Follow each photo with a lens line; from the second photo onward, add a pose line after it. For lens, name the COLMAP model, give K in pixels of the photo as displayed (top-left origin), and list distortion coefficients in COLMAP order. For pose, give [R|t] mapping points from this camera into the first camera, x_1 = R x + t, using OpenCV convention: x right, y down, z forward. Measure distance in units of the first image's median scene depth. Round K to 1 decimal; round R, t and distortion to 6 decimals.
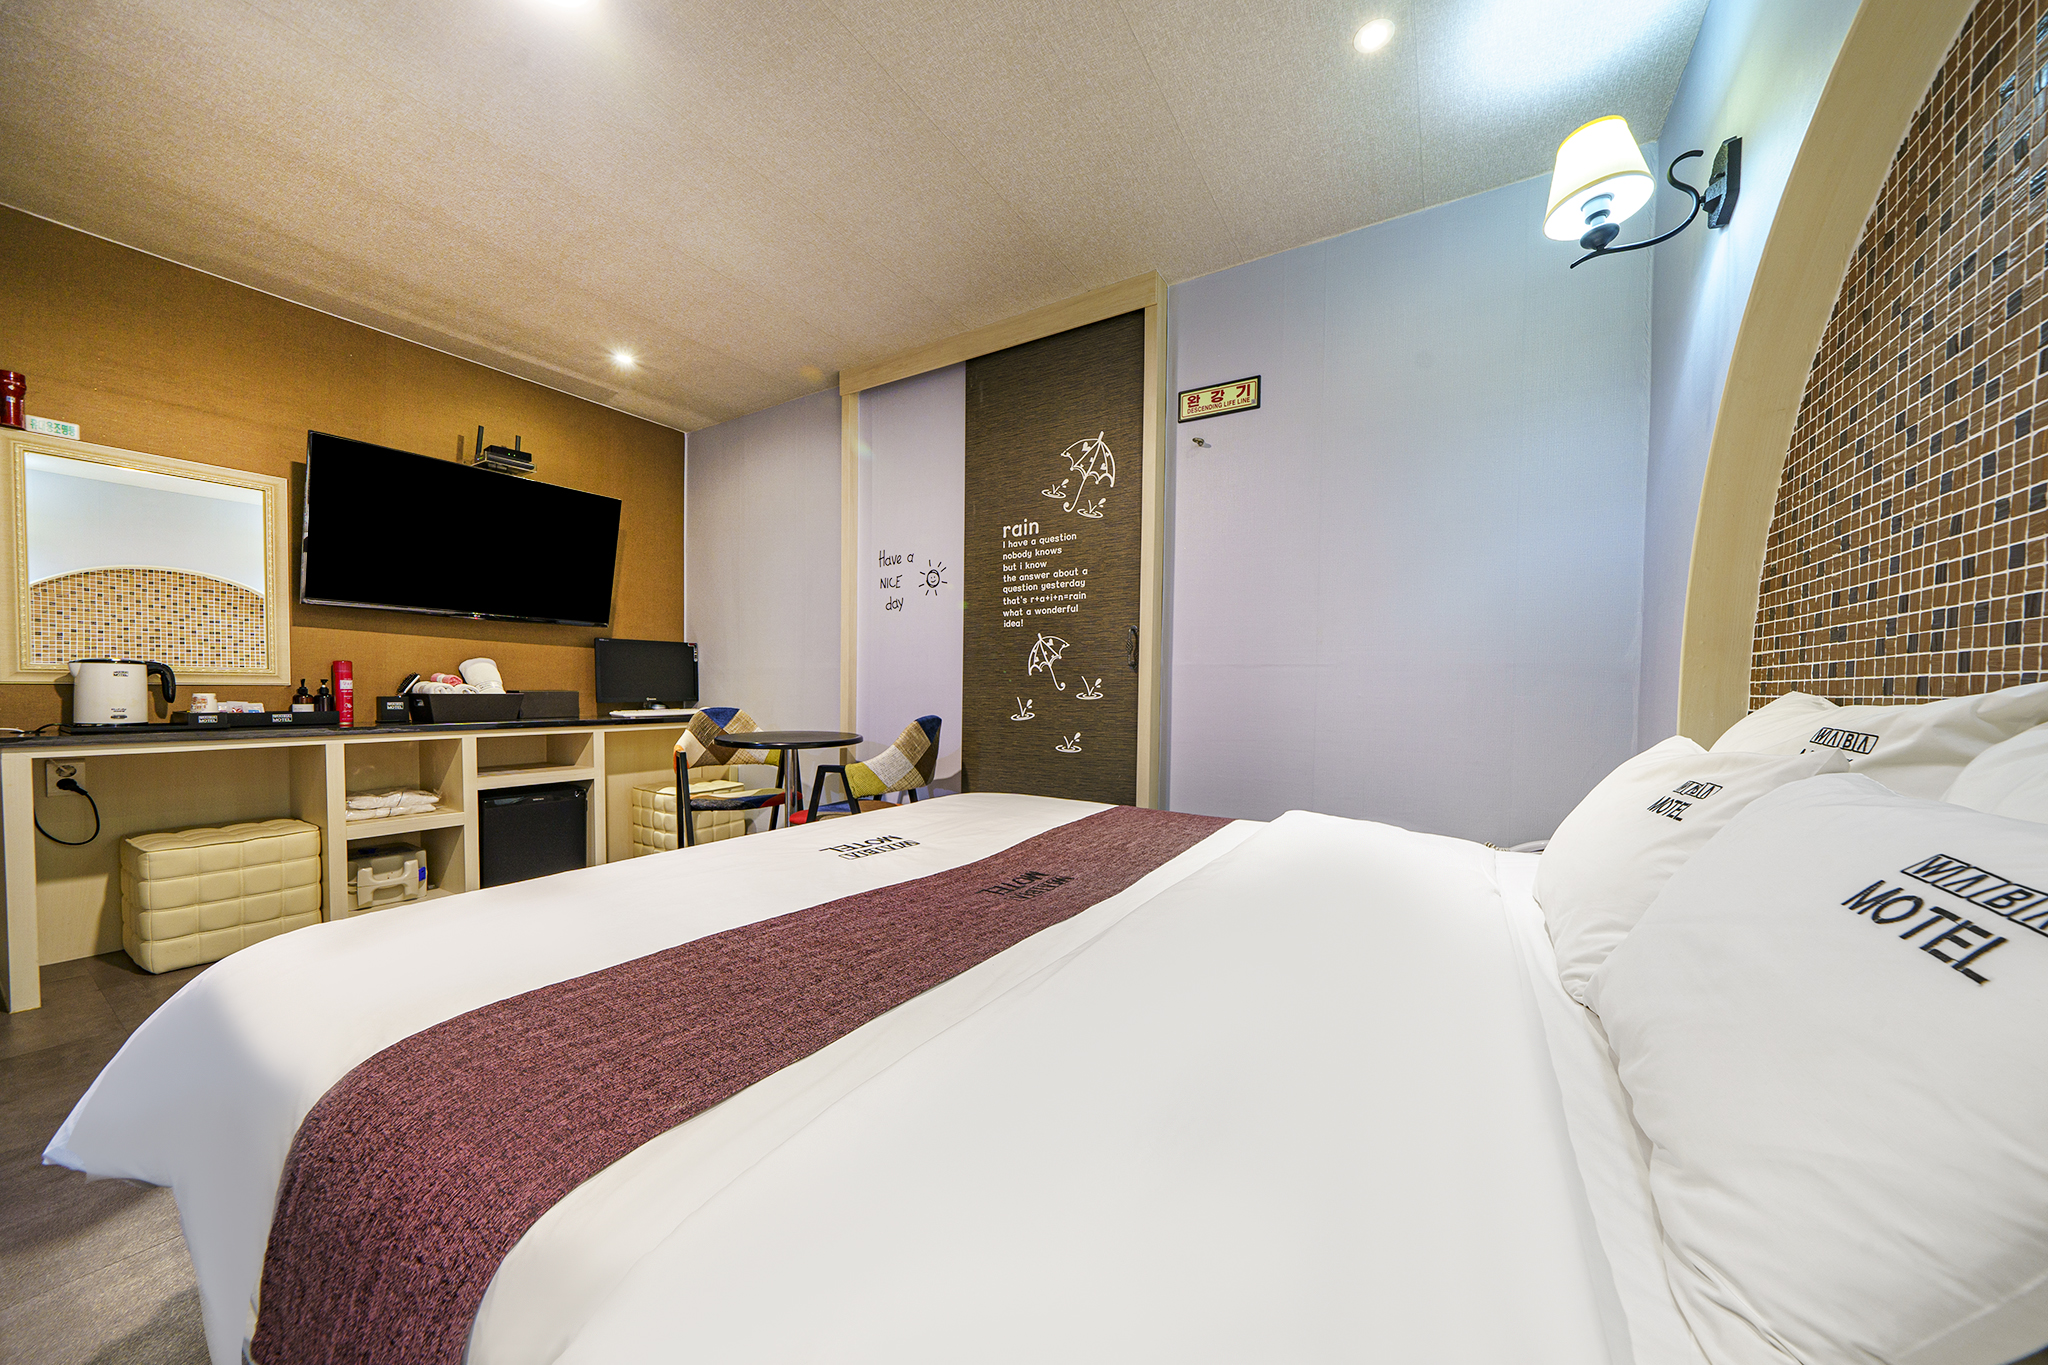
lens RADIAL K [[709.6, 0, 1034.7], [0, 709.6, 706.1], [0, 0, 1]] dist [-0.000276, -0.000066]
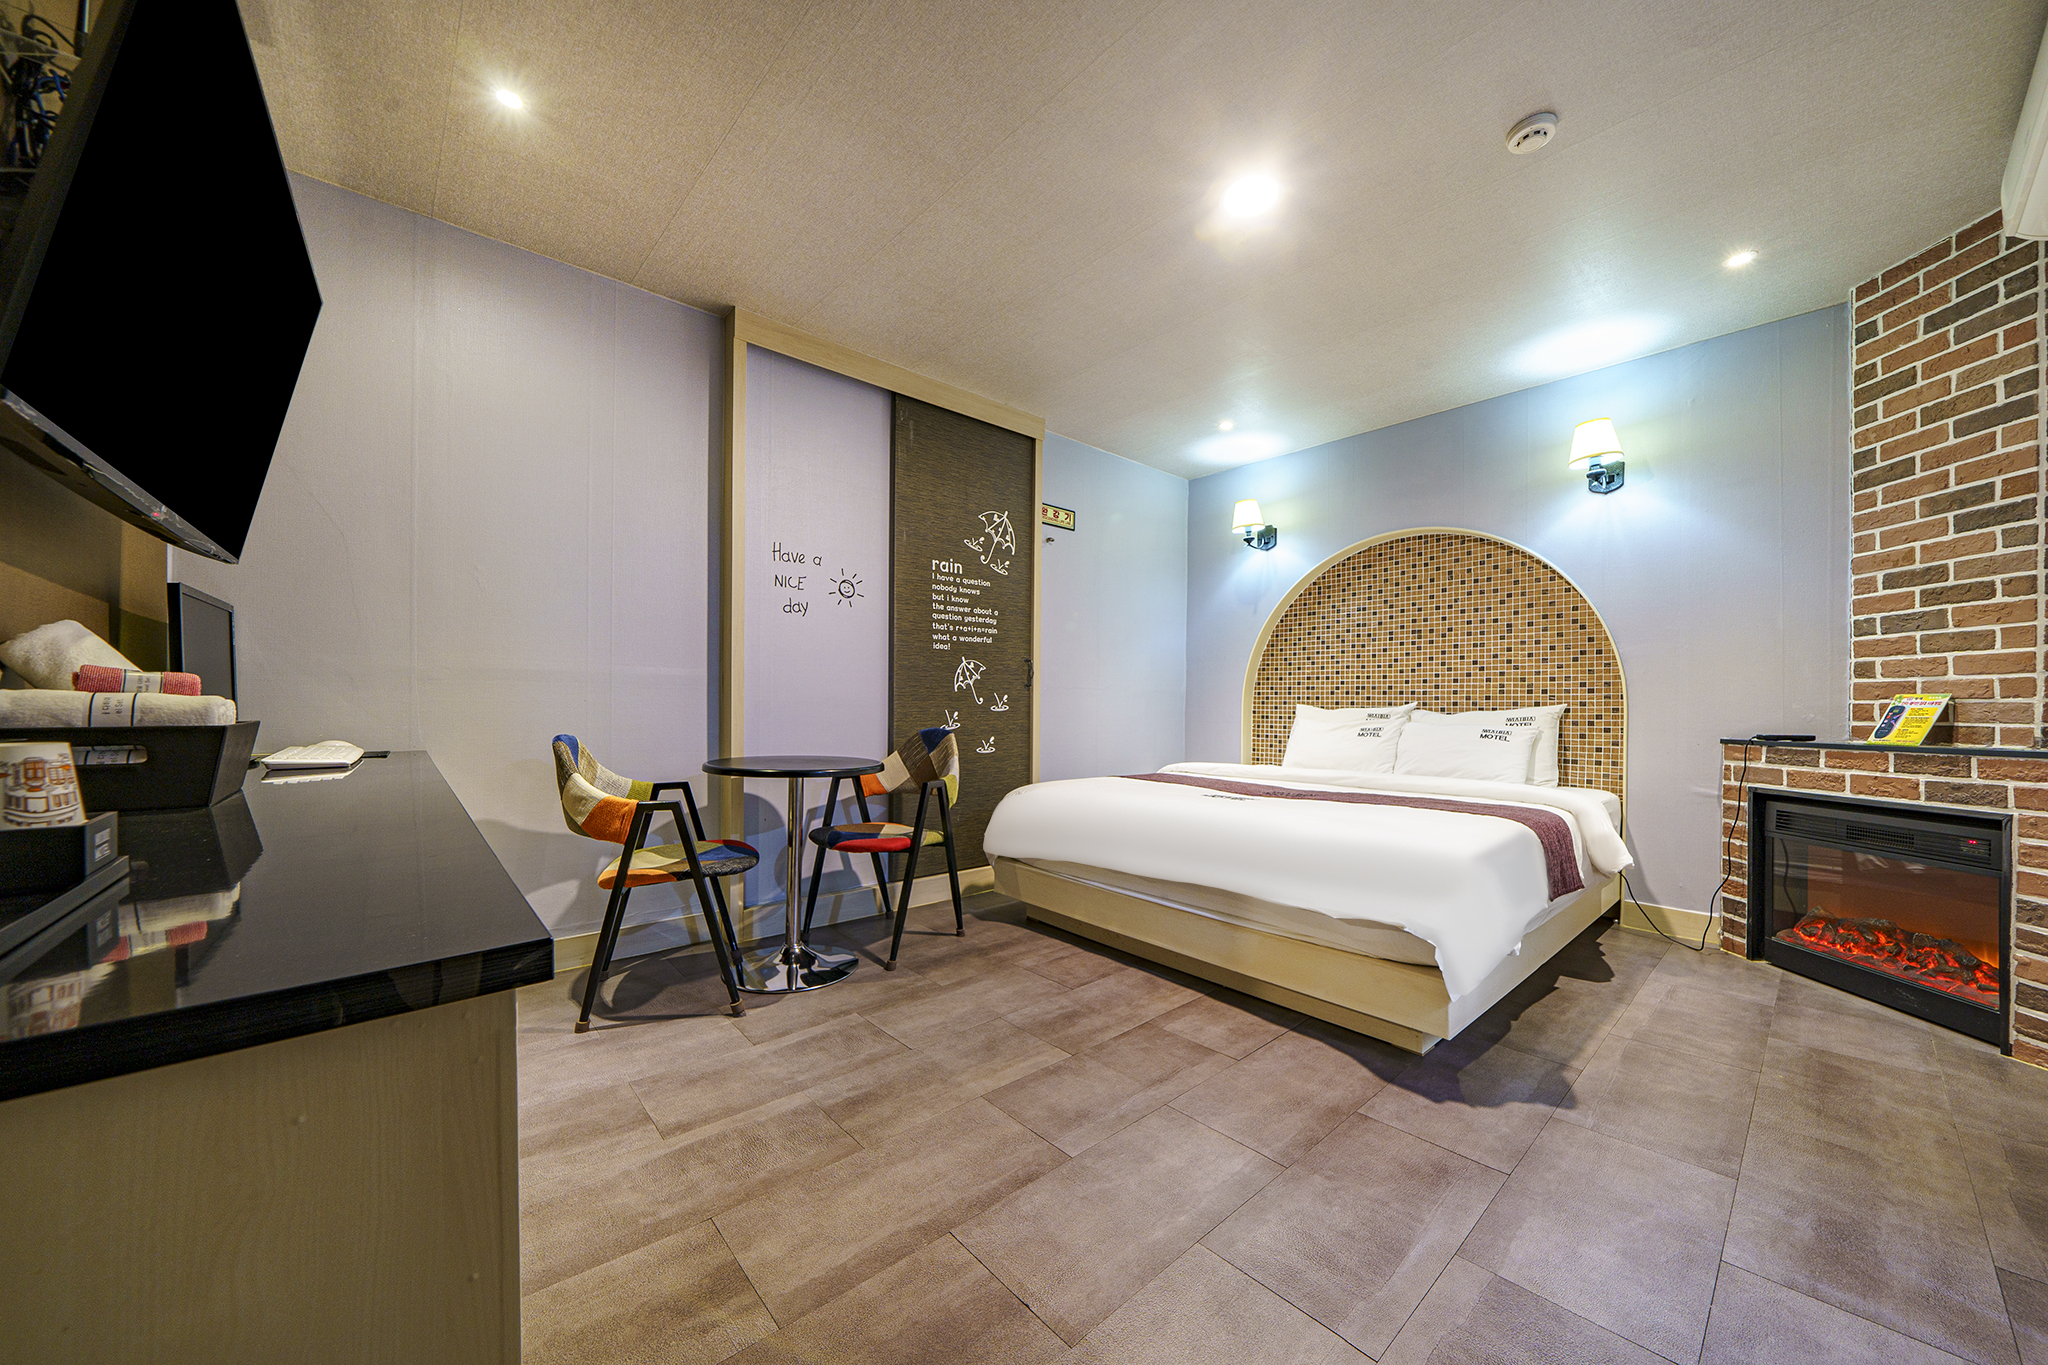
lens RADIAL K [[709.6, 0, 1034.7], [0, 709.6, 706.1], [0, 0, 1]] dist [-0.000276, -0.000066]
pose [[0.299732, -0.009233, 0.953979, -1.110731], [0.018345, 0.999824, 0.003913, -0.021213], [-0.953847, 0.016328, 0.299849, 0.523404]]
